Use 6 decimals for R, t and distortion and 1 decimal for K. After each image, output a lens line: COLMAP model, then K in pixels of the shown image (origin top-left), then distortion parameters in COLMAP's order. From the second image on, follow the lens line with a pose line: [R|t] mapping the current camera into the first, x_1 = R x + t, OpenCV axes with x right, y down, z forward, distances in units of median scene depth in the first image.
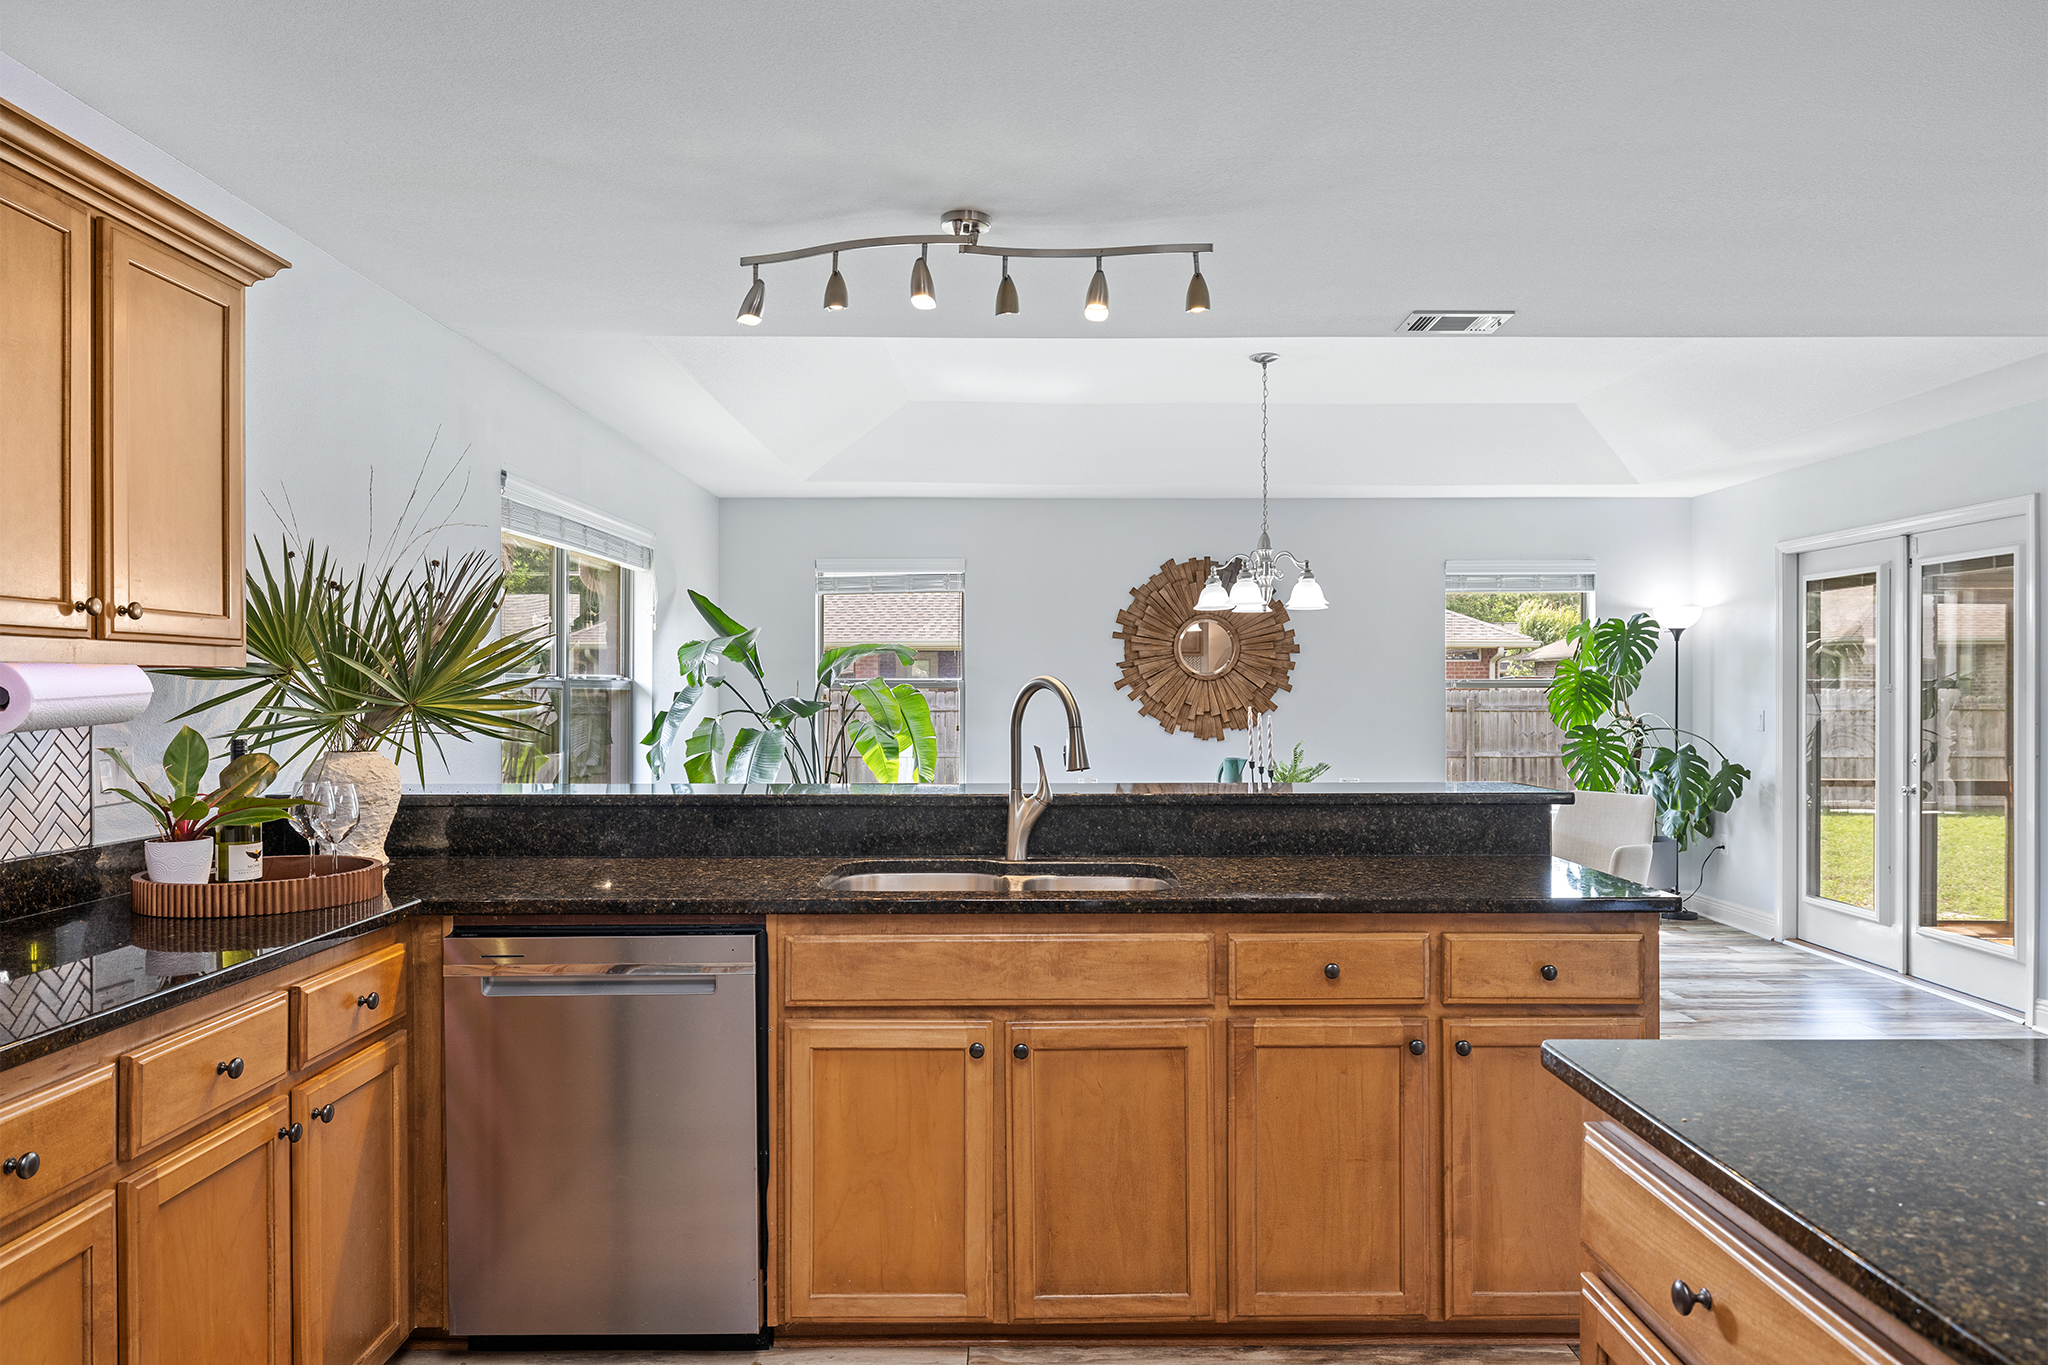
lens RADIAL K [[1281.9, 0, 1028.1], [0, 1281.9, 687.2], [0, 0, 1]] dist [-0.000722, 0.000513]
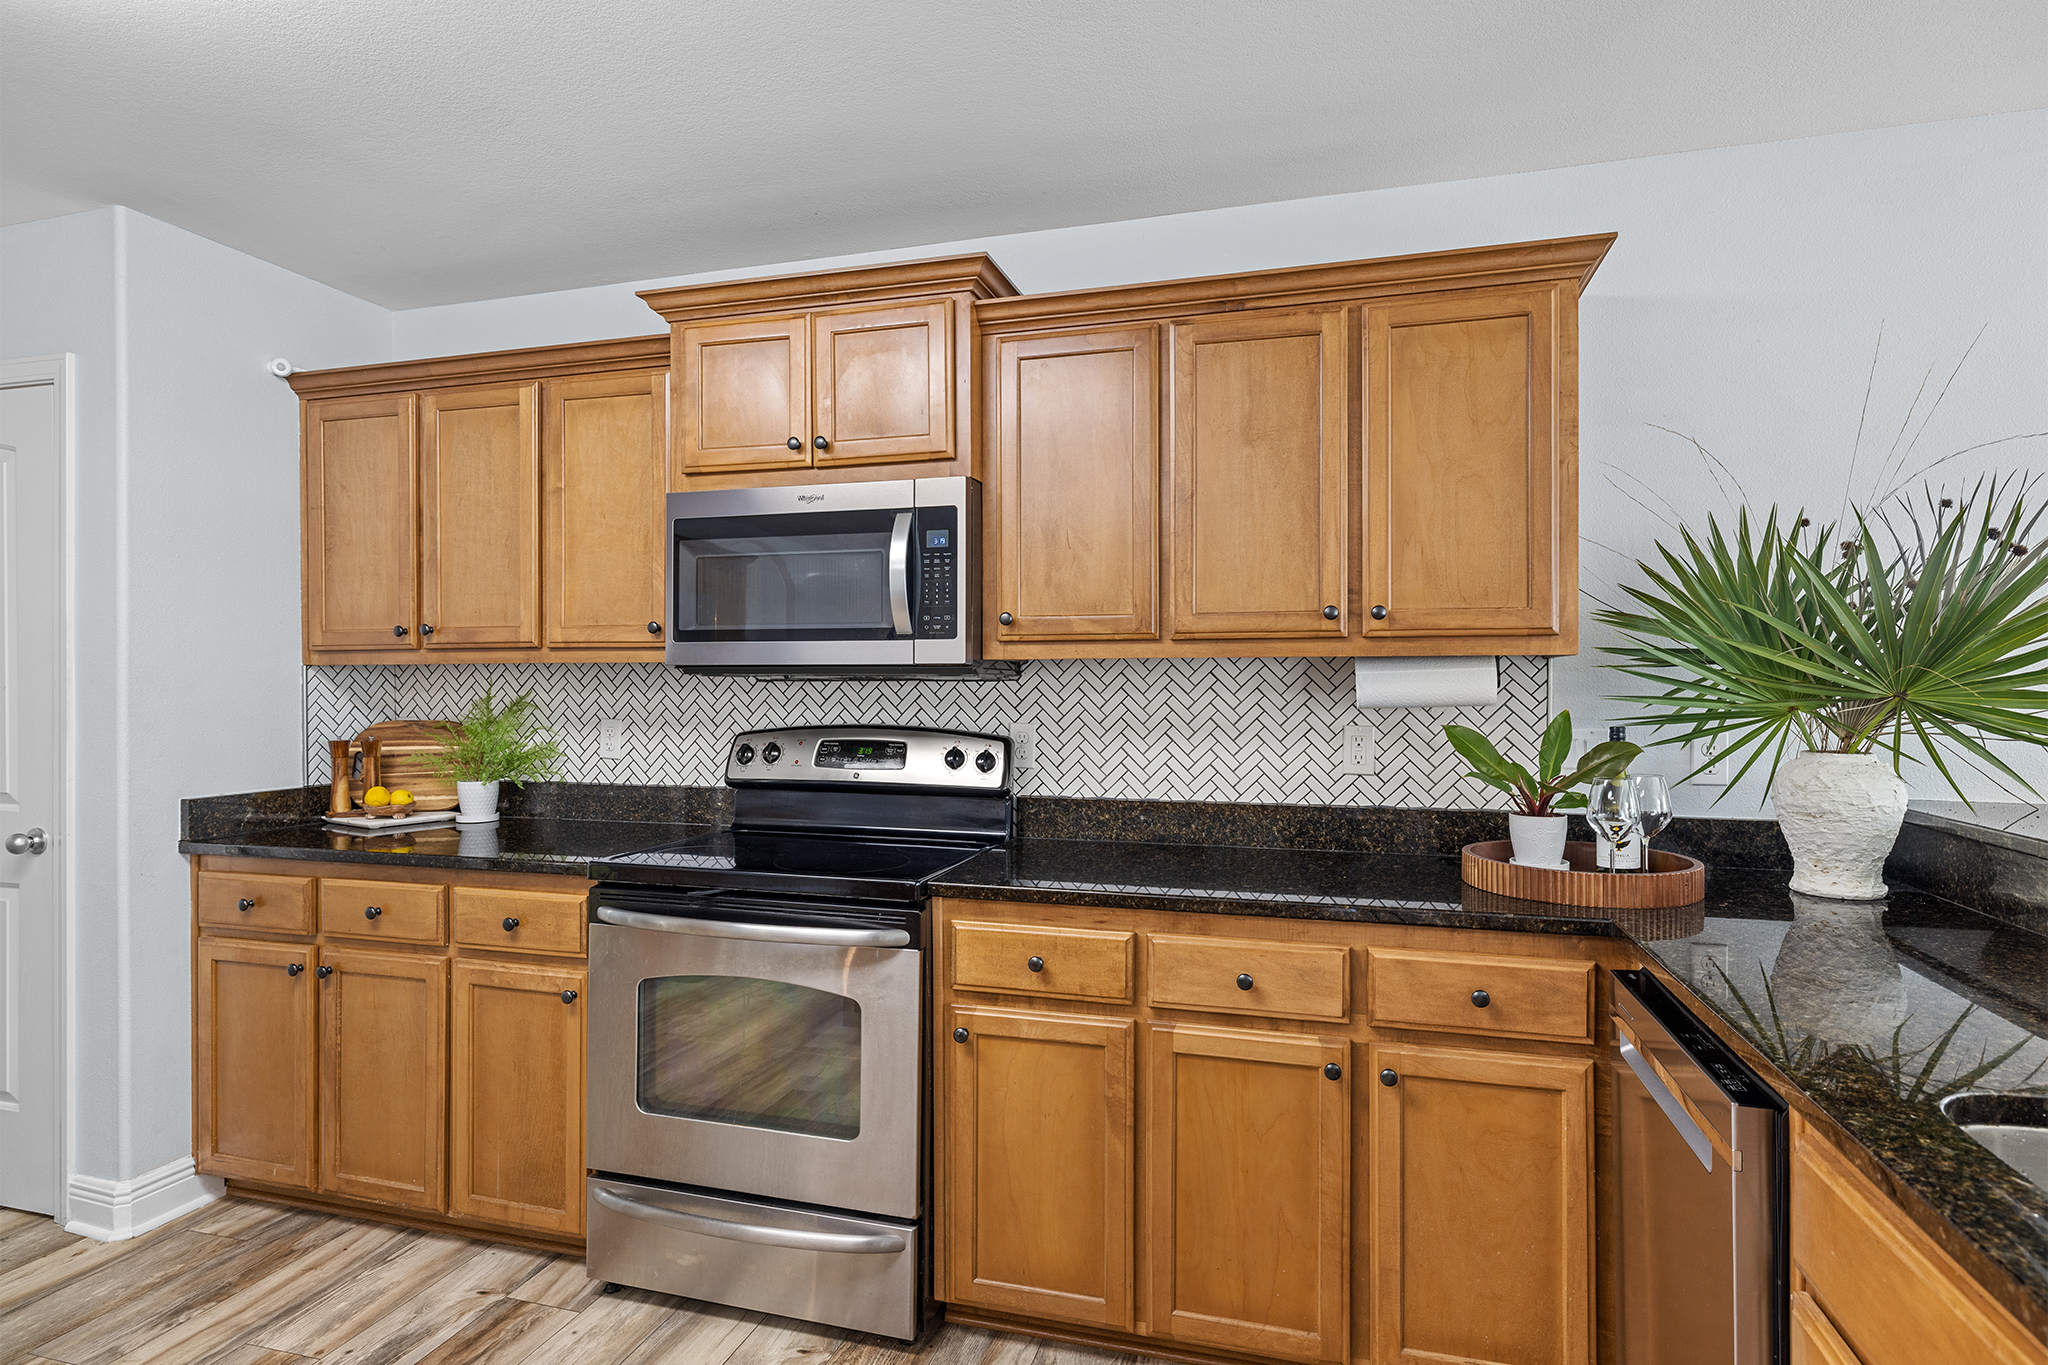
lens RADIAL K [[1089.1, 0, 1024.0], [0, 1089.1, 682.5], [0, 0, 1]] dist [0.000759, 0.000021]
pose [[-0.284971, 0.002810, -0.958532, 0.119999], [0.000373, 0.999996, 0.002821, 0.001276], [0.958536, 0.000446, -0.284971, 0.291277]]
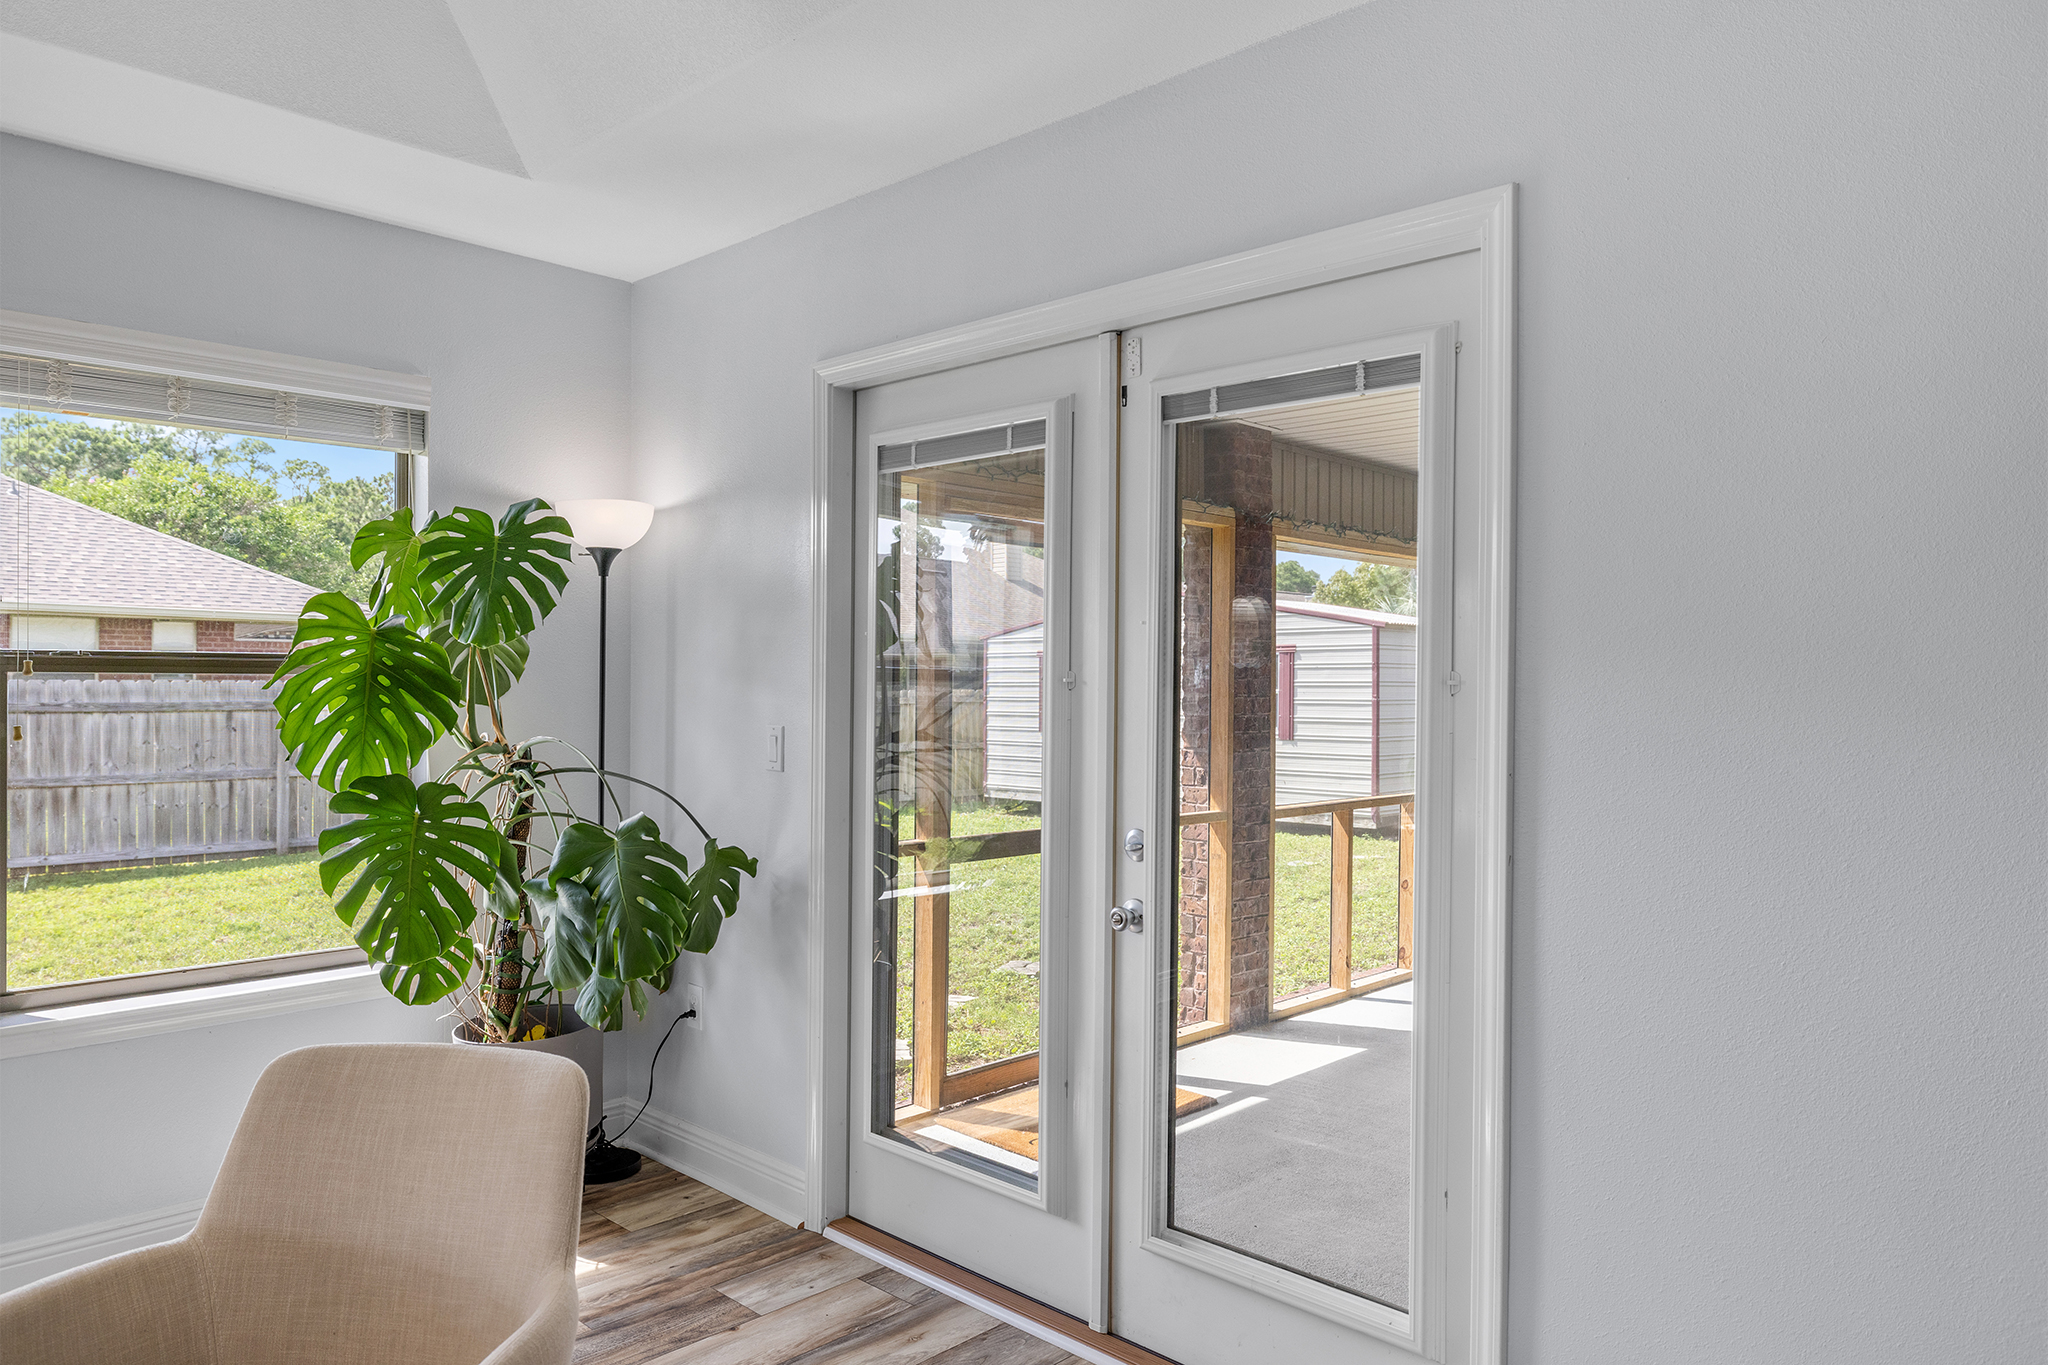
lens RADIAL K [[1361.0, 0, 1024.0], [0, 1361.0, 682.5], [0, 0, 1]] dist [-0.003609, -0.001309]
pose [[0.695896, 0.005683, 0.718120, 0.275462], [-0.008333, 0.999965, 0.000161, 0.001300], [-0.718094, -0.006096, 0.695919, 0.583377]]
